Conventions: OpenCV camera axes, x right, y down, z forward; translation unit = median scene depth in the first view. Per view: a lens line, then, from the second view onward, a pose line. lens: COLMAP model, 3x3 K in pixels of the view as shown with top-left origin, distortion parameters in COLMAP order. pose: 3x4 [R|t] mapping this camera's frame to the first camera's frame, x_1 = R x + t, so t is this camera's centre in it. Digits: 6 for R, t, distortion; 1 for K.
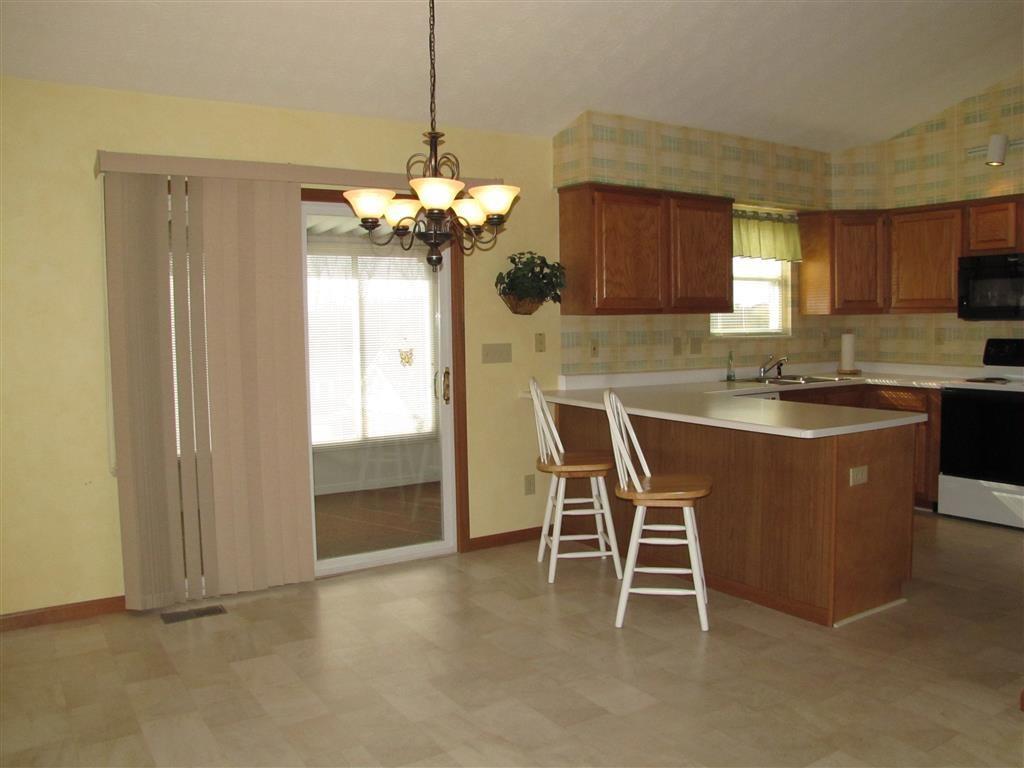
lens RADIAL K [[861.2, 0, 526.9], [0, 861.2, 382.4], [0, 0, 1]] dist [-0.169476, 0.132861]
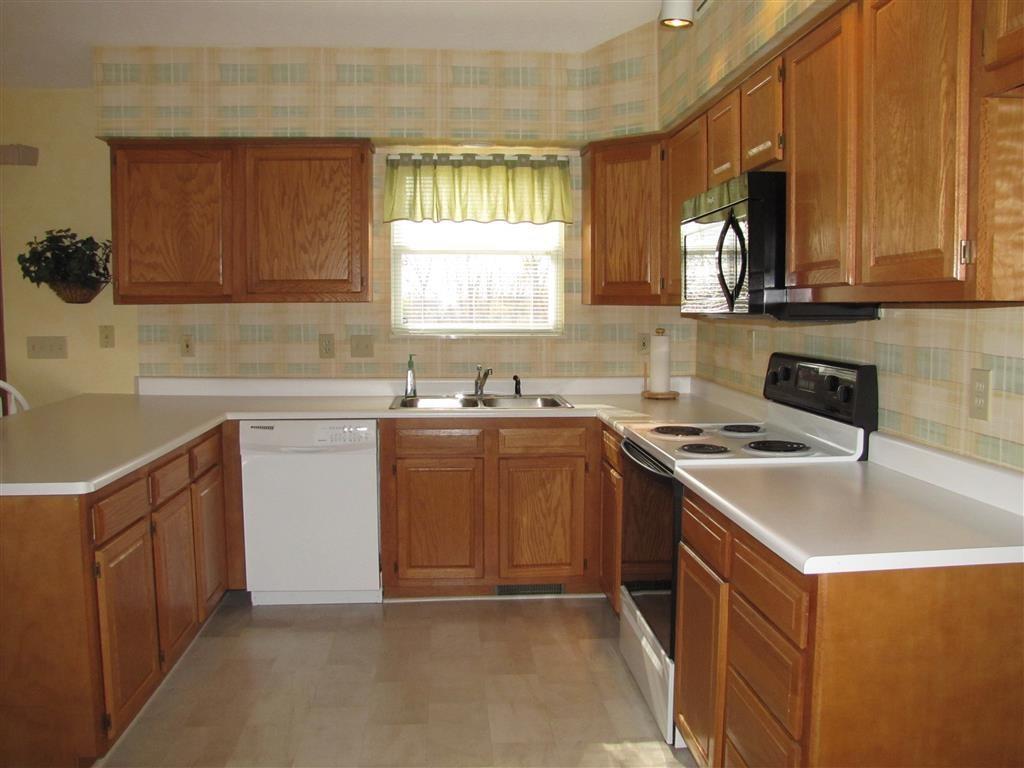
lens RADIAL K [[843.2, 0, 516.2], [0, 843.2, 381.0], [0, 0, 1]] dist [-0.197346, 0.120890]
pose [[0.879621, 0.058331, -0.472086, 0.655687], [-0.050070, 0.998293, 0.030055, -0.041481], [0.473033, -0.002800, 0.881040, 0.437181]]
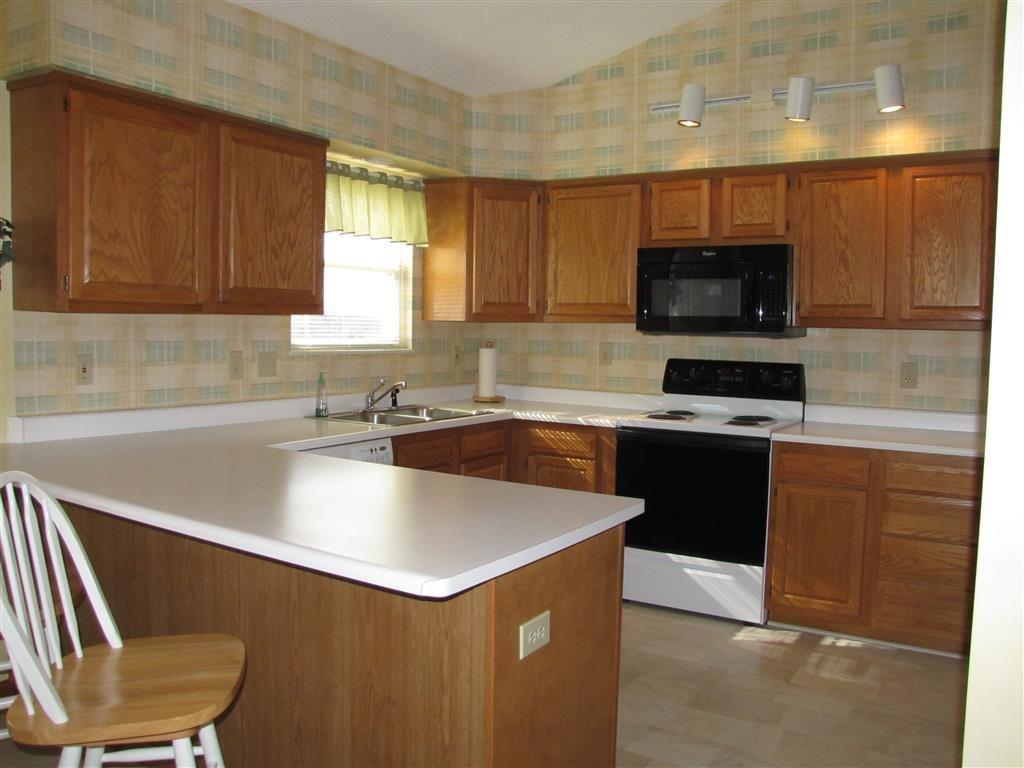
lens RADIAL K [[861.2, 0, 526.9], [0, 861.2, 382.4], [0, 0, 1]] dist [-0.169476, 0.132861]
pose [[0.909390, 0.004102, 0.415924, 0.109211], [-0.001487, 0.999977, -0.006611, -0.025091], [-0.415942, 0.005393, 0.909375, 0.332228]]
